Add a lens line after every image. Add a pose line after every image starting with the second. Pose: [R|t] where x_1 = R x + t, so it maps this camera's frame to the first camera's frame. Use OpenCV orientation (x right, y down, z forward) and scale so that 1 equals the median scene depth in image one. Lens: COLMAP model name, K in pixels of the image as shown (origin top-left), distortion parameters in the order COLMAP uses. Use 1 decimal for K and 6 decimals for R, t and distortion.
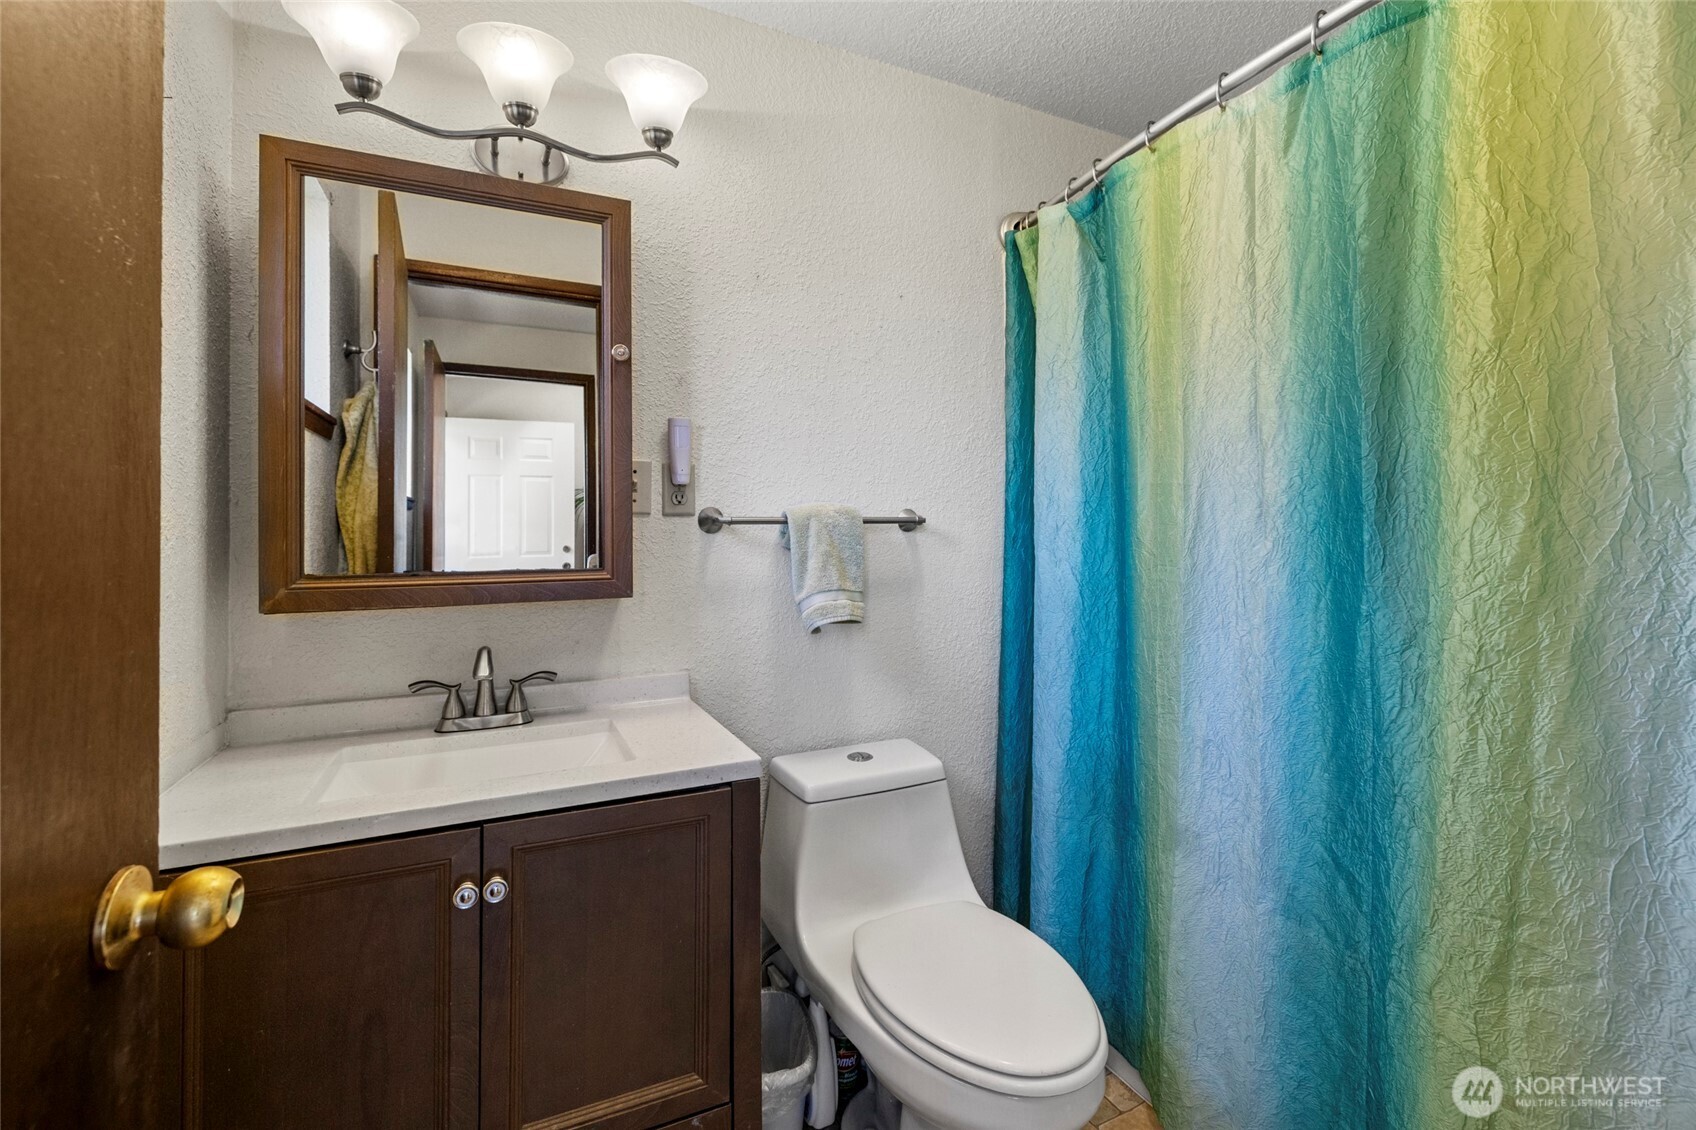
lens RADIAL K [[717.8, 0, 851.3], [0, 717.8, 549.0], [0, 0, 1]] dist [0.002294, -0.000043]
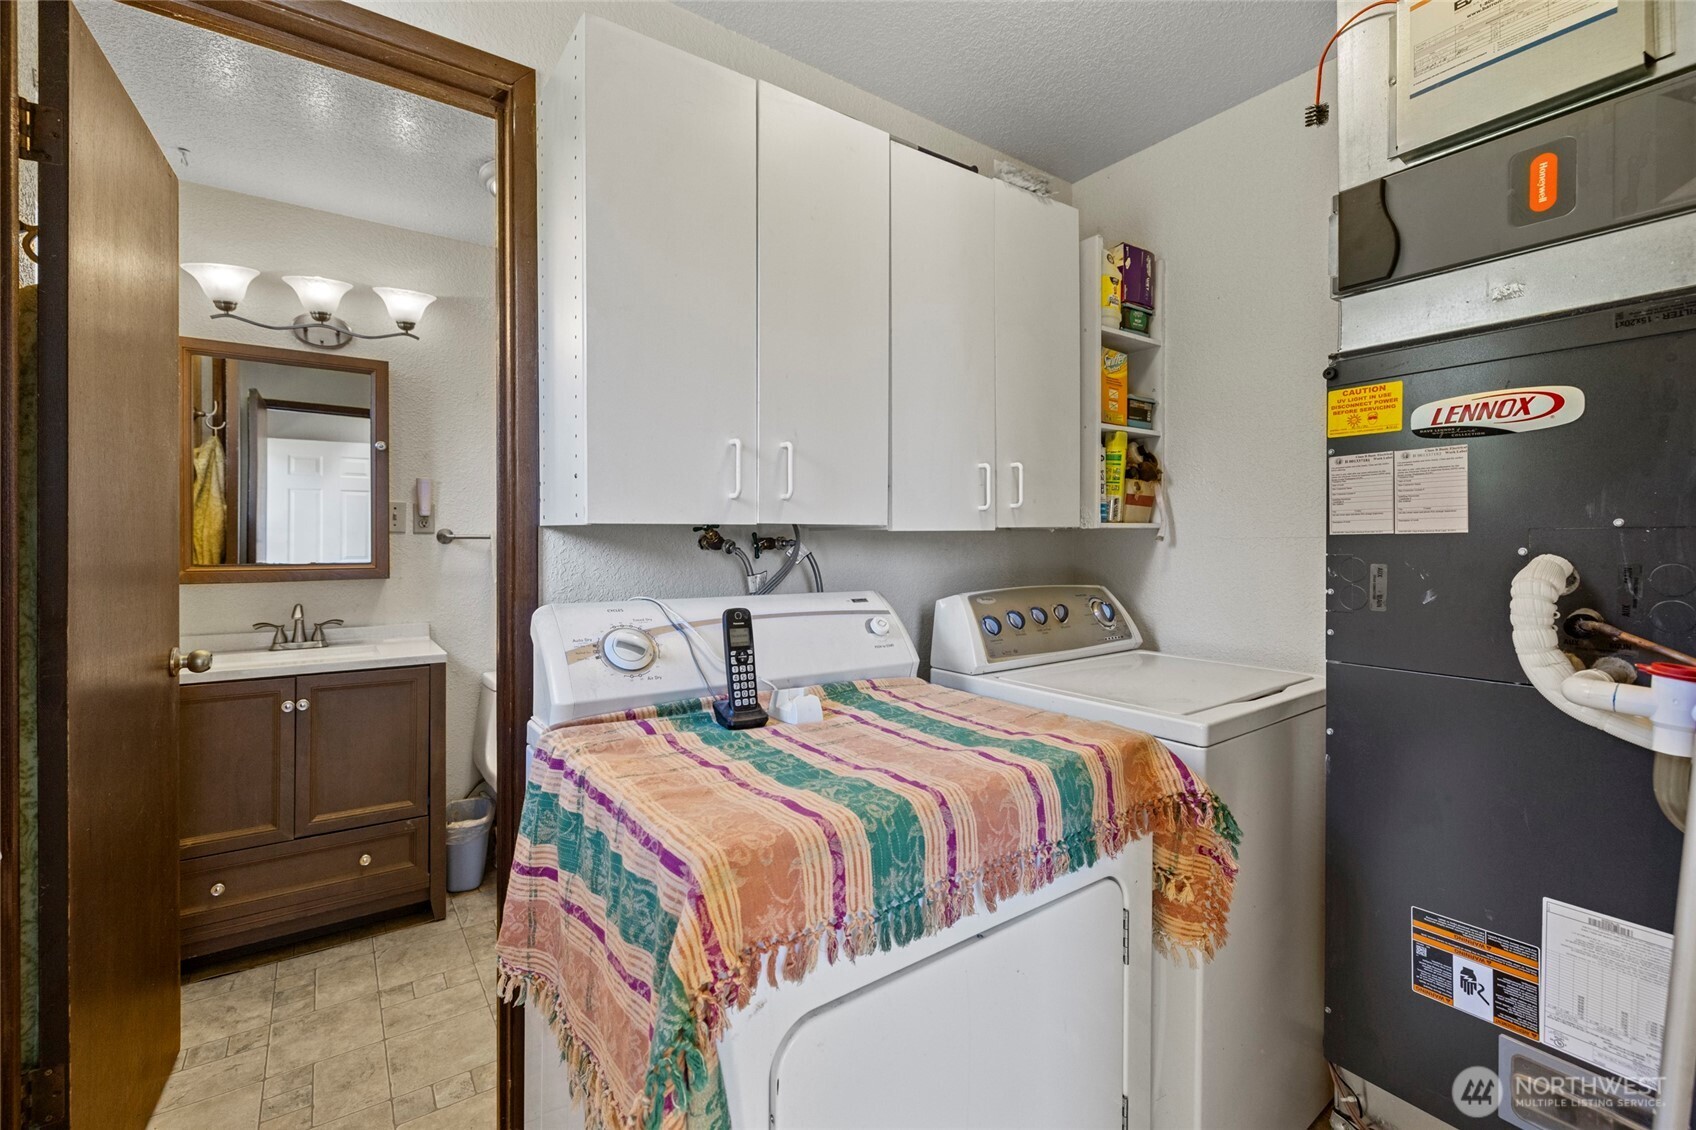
lens RADIAL K [[717.8, 0, 842.9], [0, 717.8, 561.5], [0, 0, 1]] dist [0.002294, -0.000043]
pose [[0.985994, 0.003721, 0.166740, 0.539374], [-0.004723, 0.999973, 0.005611, 0.007550], [-0.166715, -0.006320, 0.985985, -1.015583]]
